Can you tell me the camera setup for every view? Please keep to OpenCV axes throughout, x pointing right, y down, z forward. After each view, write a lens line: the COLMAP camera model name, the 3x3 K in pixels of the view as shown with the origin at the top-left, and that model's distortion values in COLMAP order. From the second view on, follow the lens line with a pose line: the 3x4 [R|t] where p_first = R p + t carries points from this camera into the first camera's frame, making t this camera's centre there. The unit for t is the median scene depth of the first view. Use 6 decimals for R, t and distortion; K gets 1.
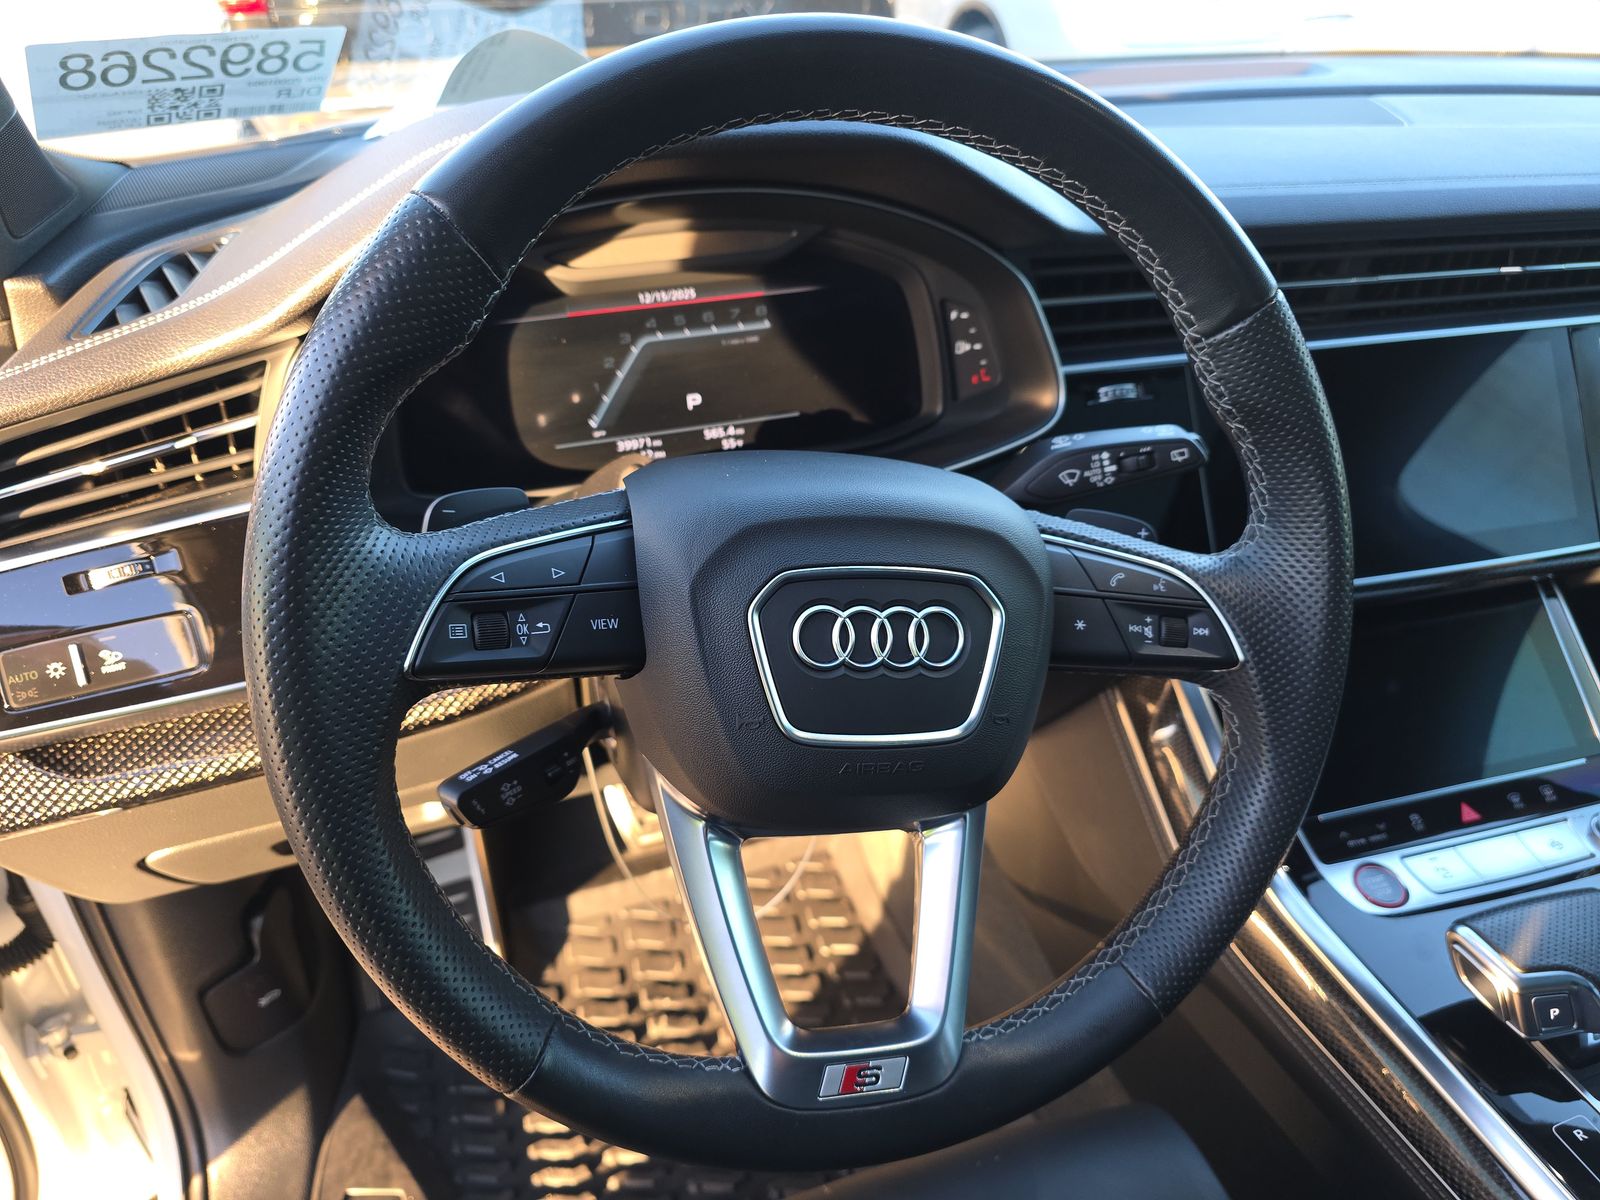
lens RADIAL K [[1152.3, 0, 810.1], [0, 1152.3, 623.8], [0, 0, 1]] dist [0.040482, -0.045987]
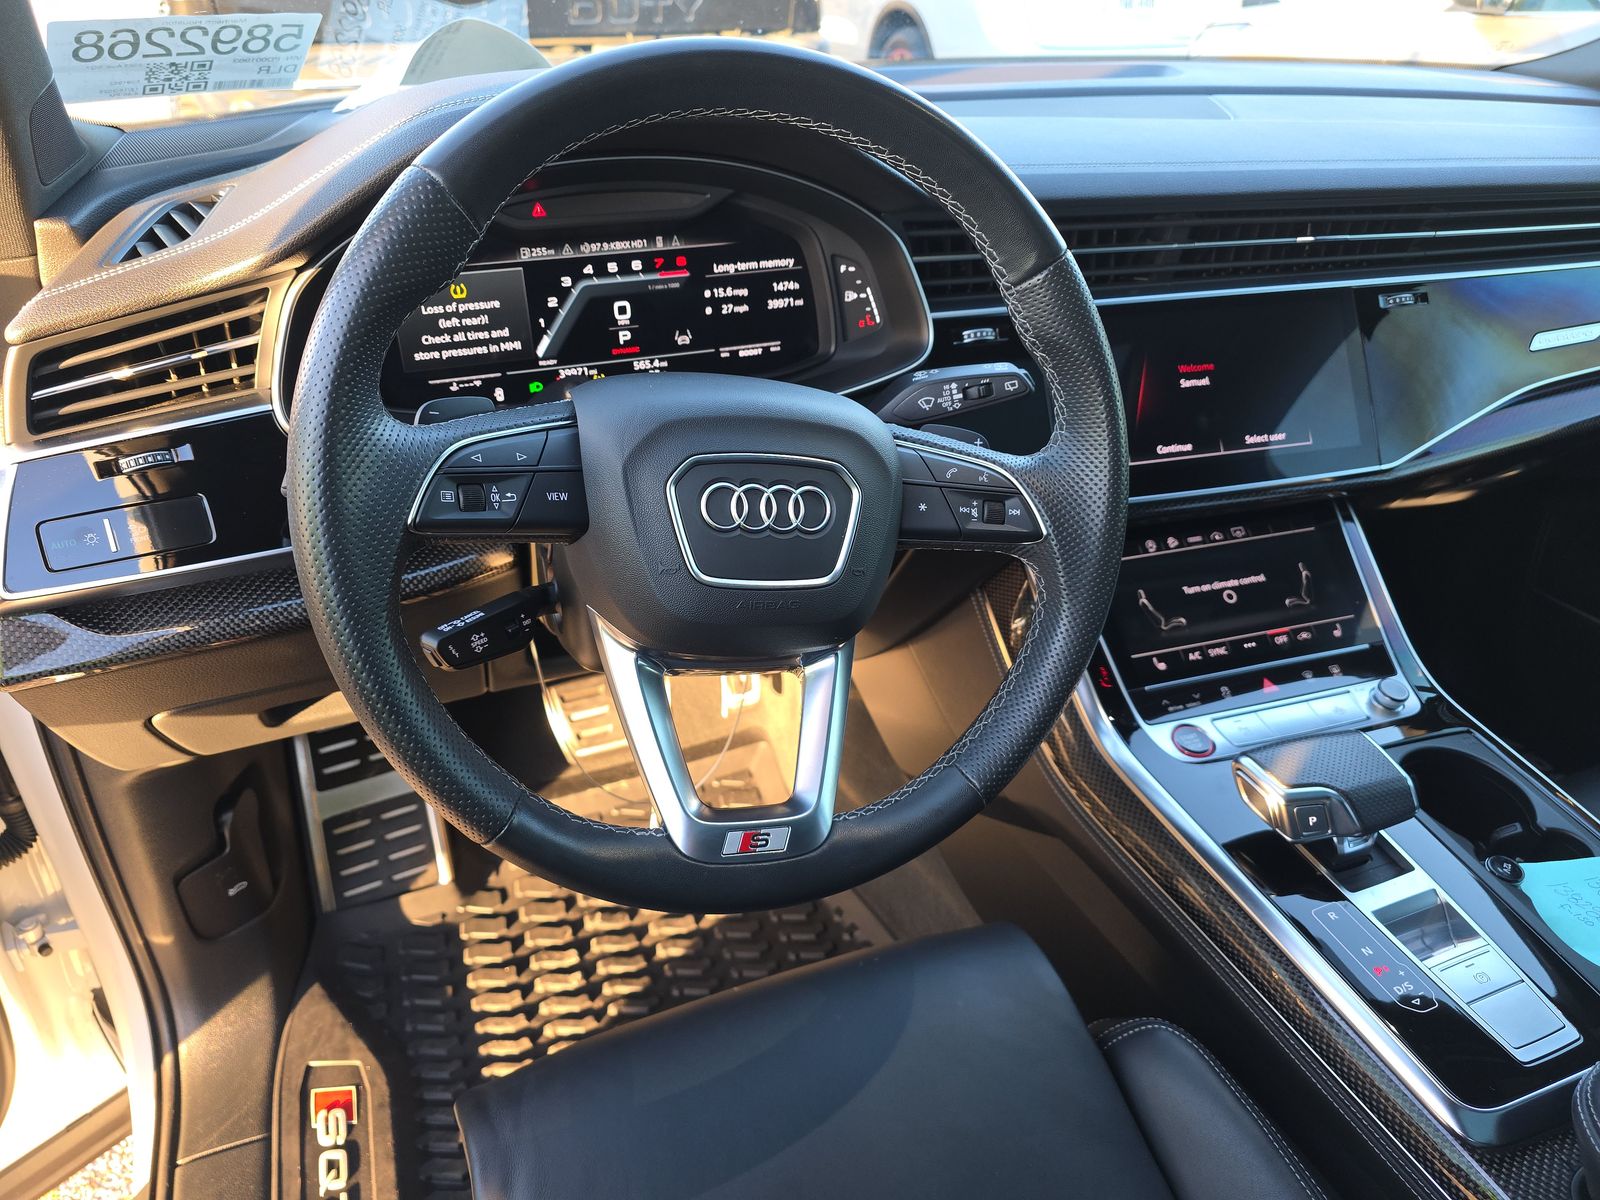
lens RADIAL K [[1131.3, 0, 800.0], [0, 1131.3, 600.0], [0, 0, 1]] dist [0.058879, -0.058081]
pose [[0.998738, -0.001012, 0.050220, 0.020107], [0.001433, 0.999964, -0.008361, 0.085694], [-0.050210, 0.008423, 0.998703, -0.170570]]
